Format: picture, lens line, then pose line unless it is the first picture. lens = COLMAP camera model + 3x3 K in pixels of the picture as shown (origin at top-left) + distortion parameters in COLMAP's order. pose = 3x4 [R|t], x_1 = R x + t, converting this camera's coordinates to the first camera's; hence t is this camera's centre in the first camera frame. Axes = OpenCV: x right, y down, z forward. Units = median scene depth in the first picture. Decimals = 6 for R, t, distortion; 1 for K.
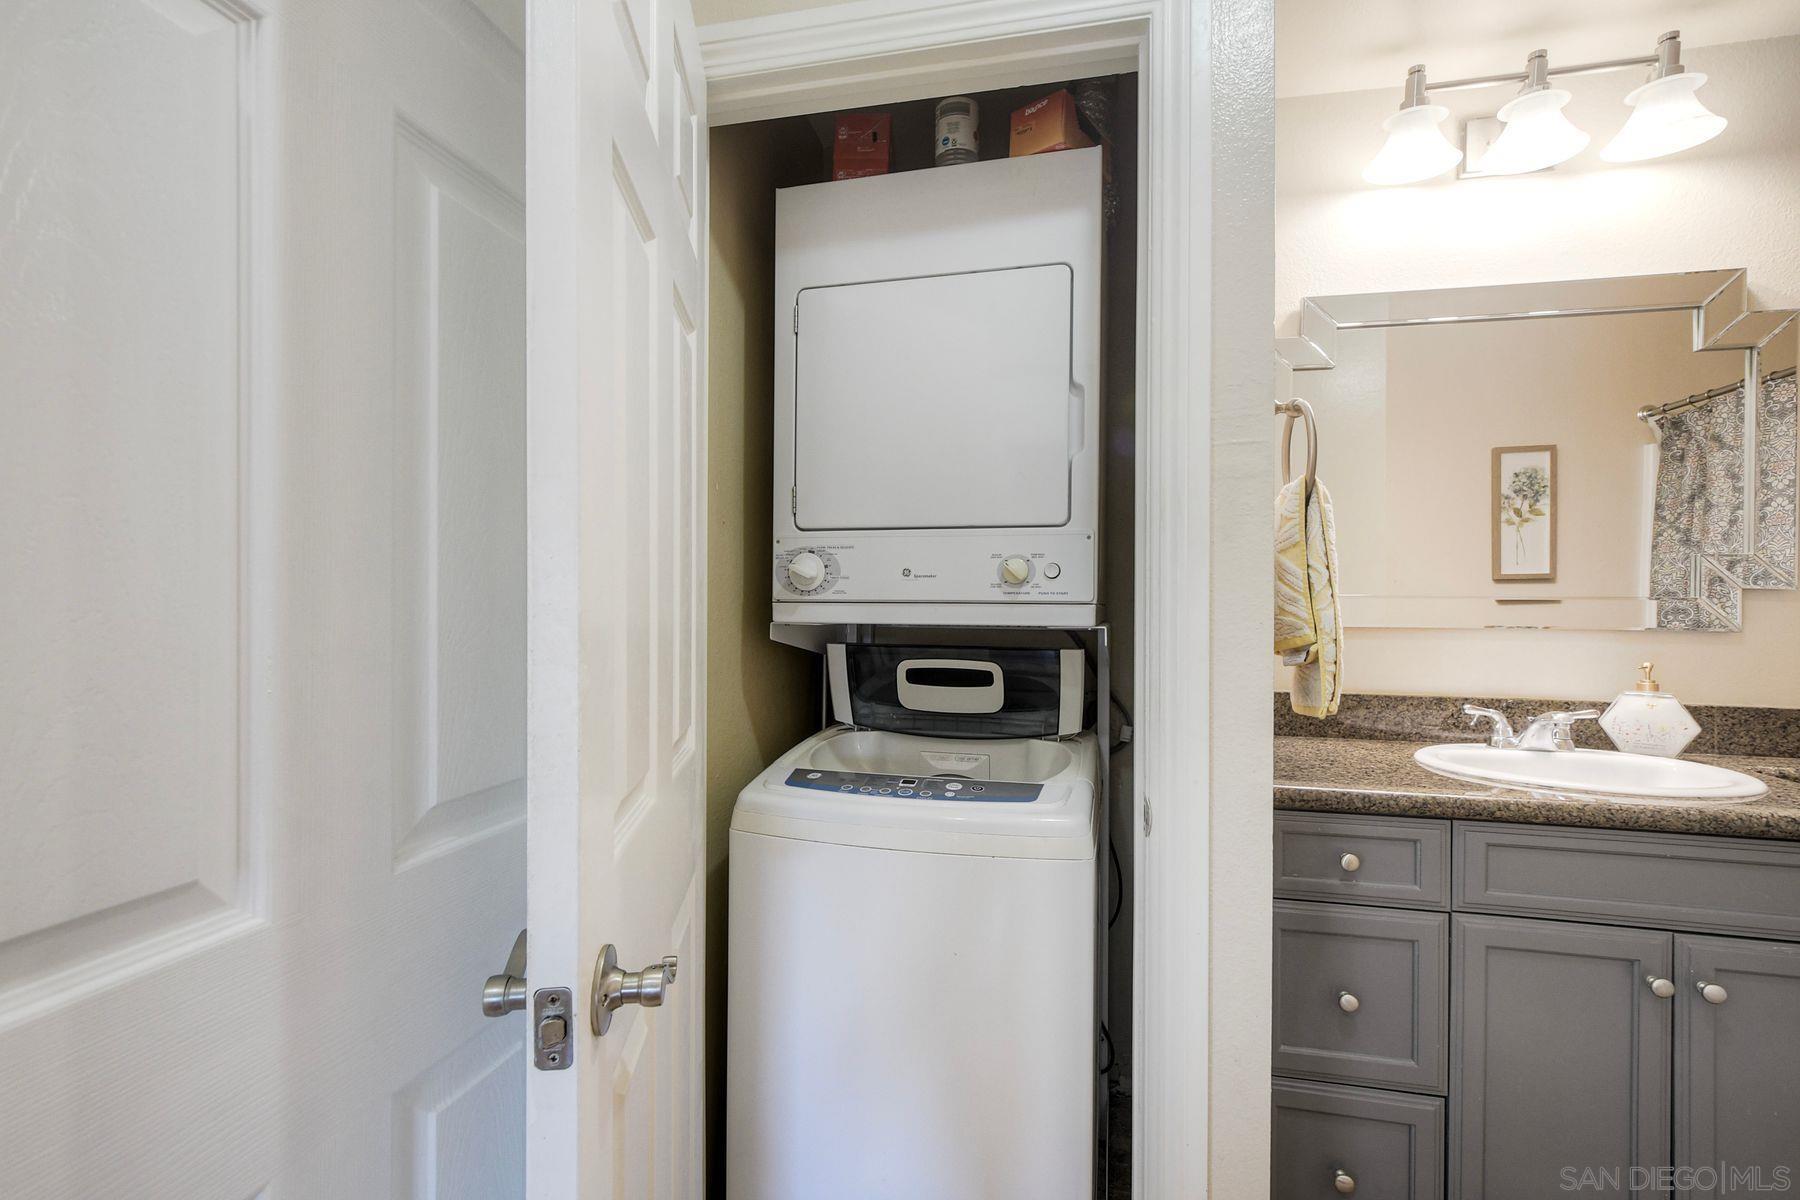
lens RADIAL K [[805.1, 0, 890.6], [0, 805.1, 601.7], [0, 0, 1]] dist [0.003533, -0.002063]
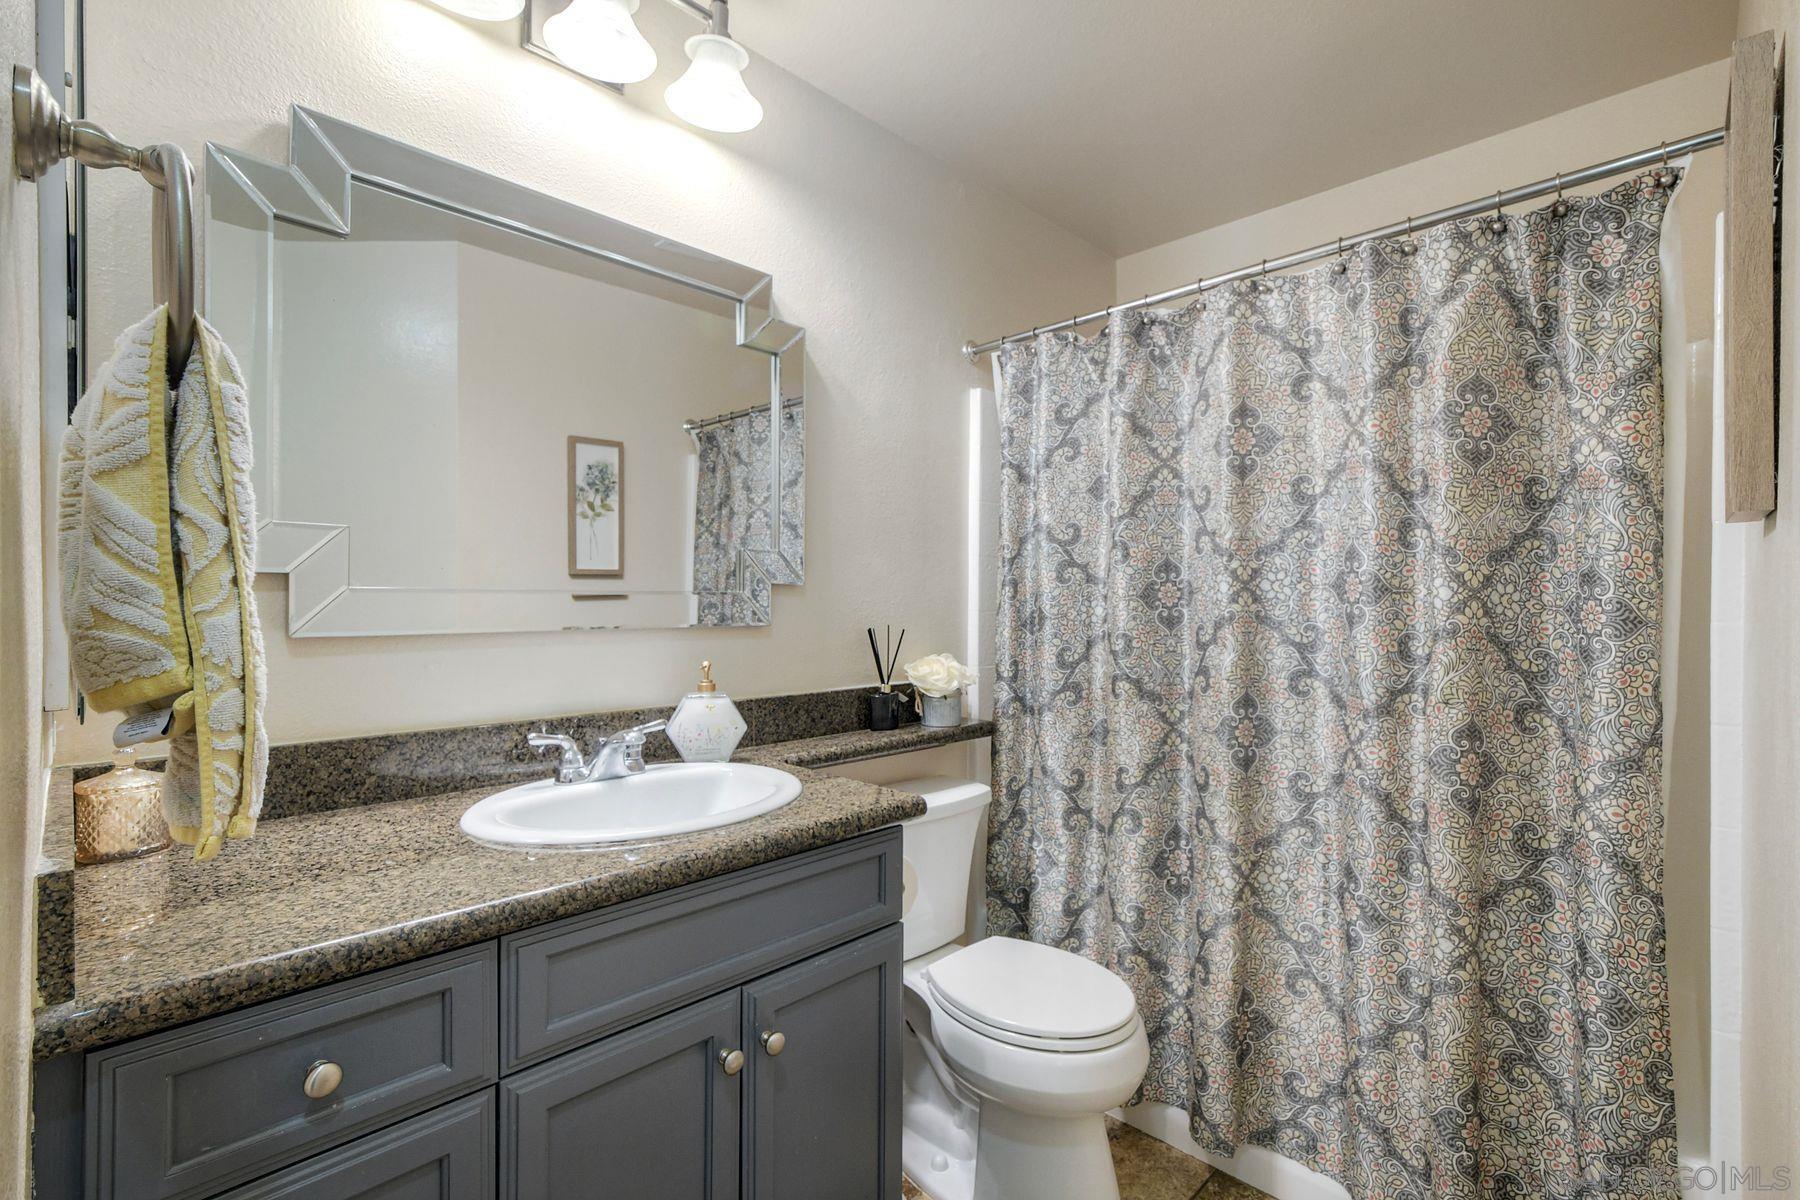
lens RADIAL K [[805.1, 0, 893.1], [0, 805.1, 602.8], [0, 0, 1]] dist [0.003533, -0.002063]
pose [[0.526649, -0.006484, 0.850058, 0.247151], [0.001748, 0.999977, 0.006544, 0.001438], [-0.850081, -0.001960, 0.526648, 0.308309]]
